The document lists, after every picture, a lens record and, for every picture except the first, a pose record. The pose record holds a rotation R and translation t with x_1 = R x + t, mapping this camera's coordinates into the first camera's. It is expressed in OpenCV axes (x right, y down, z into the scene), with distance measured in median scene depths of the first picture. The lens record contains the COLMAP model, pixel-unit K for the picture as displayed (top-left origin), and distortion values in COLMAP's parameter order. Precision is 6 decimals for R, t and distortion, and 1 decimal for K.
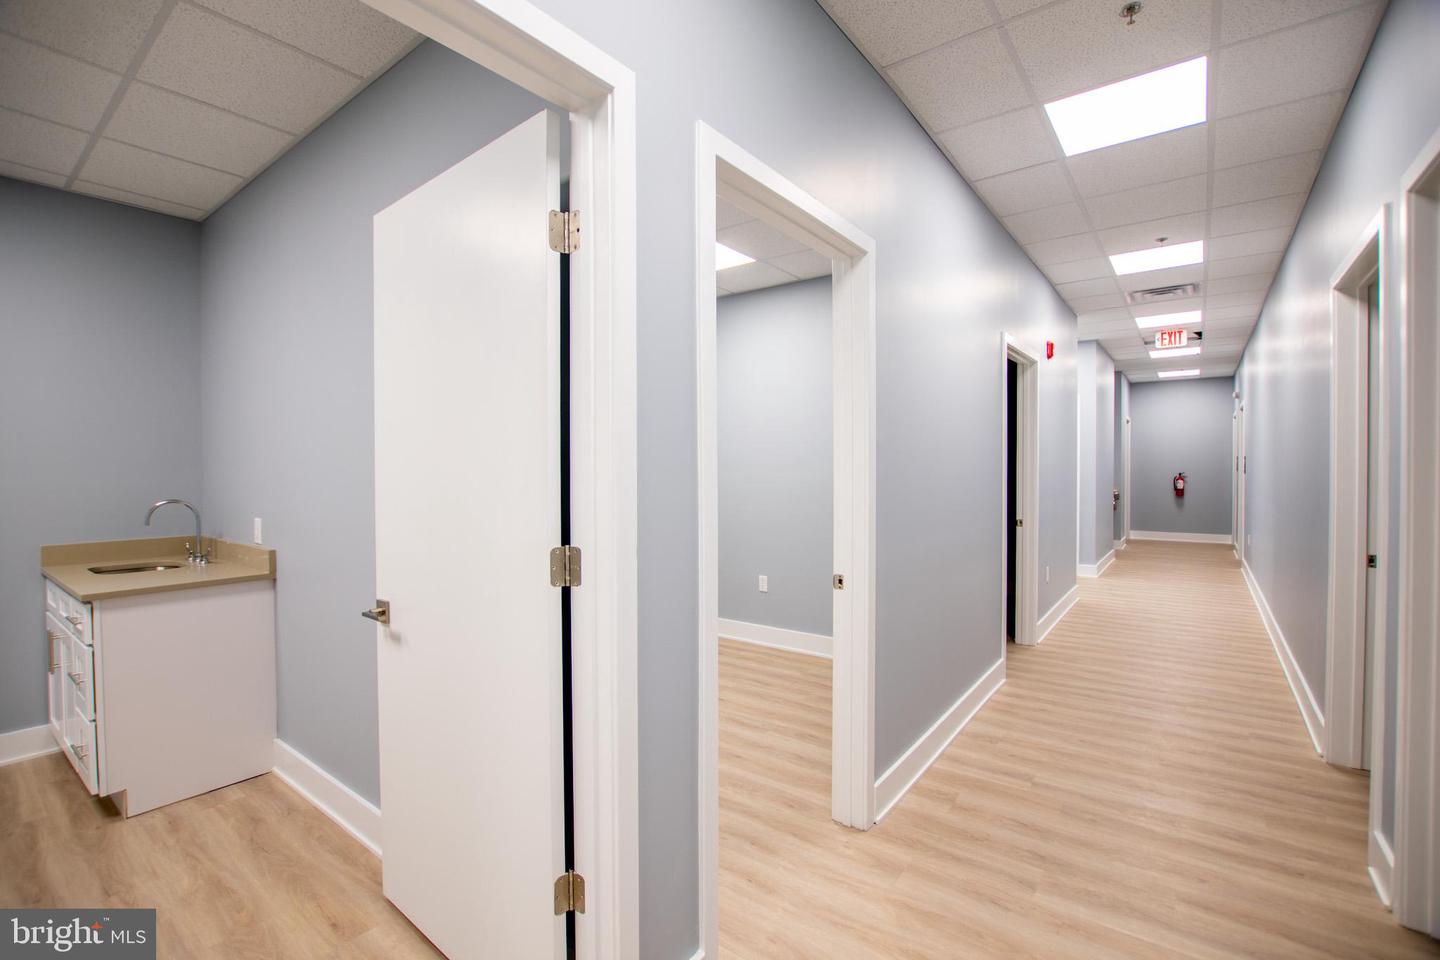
lens RADIAL K [[639.0, 0, 716.6], [0, 639.0, 476.3], [0, 0, 1]] dist [-0.022427, -0.000744]
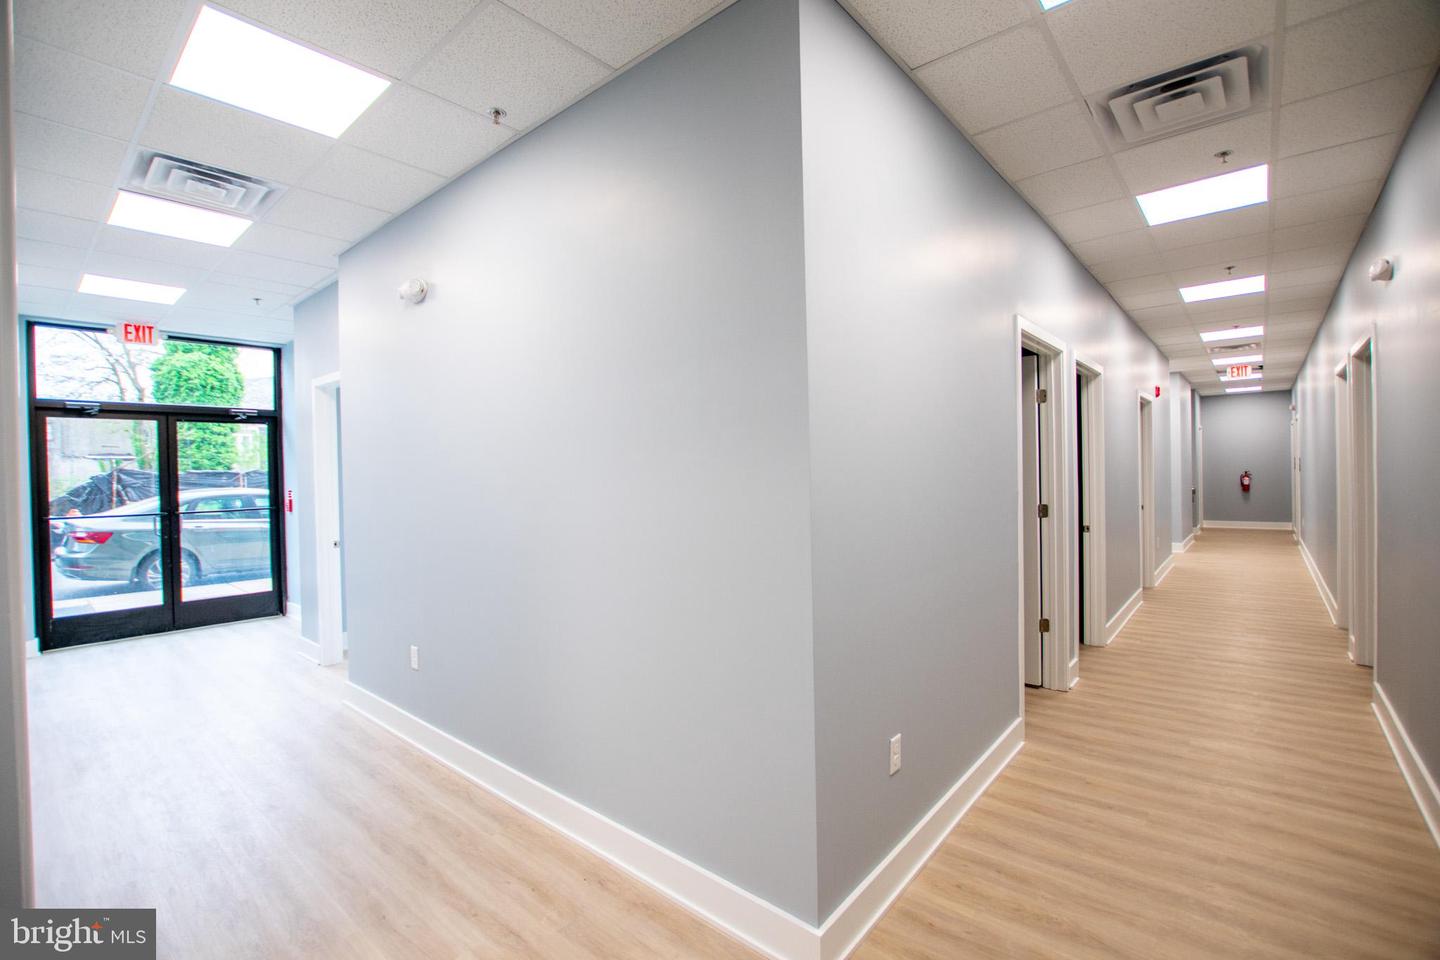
lens RADIAL K [[639.0, 0, 716.6], [0, 639.0, 476.3], [0, 0, 1]] dist [-0.022427, -0.000744]
pose [[0.997991, -0.015379, -0.061462, -0.246712], [0.014948, 0.999860, -0.007475, -0.002558], [0.061568, 0.006541, 0.998081, -0.319412]]
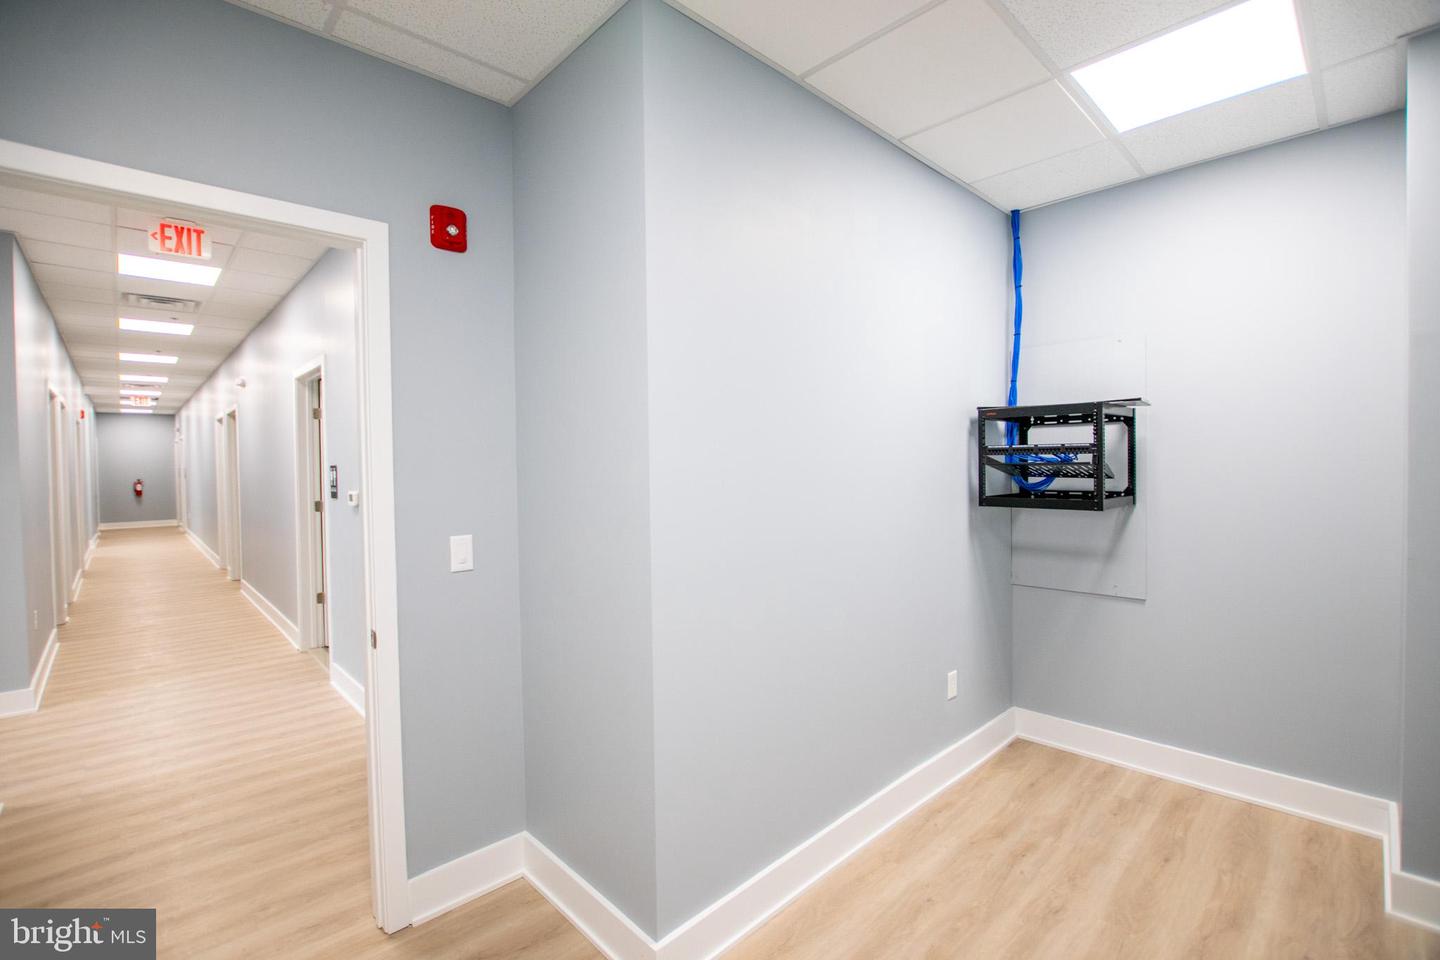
lens RADIAL K [[639.0, 0, 716.6], [0, 639.0, 476.3], [0, 0, 1]] dist [-0.022427, -0.000744]
pose [[0.160513, -0.019374, 0.986844, -0.572971], [0.027613, 0.999504, 0.015131, 0.003207], [-0.986647, 0.024821, 0.160968, -0.654039]]
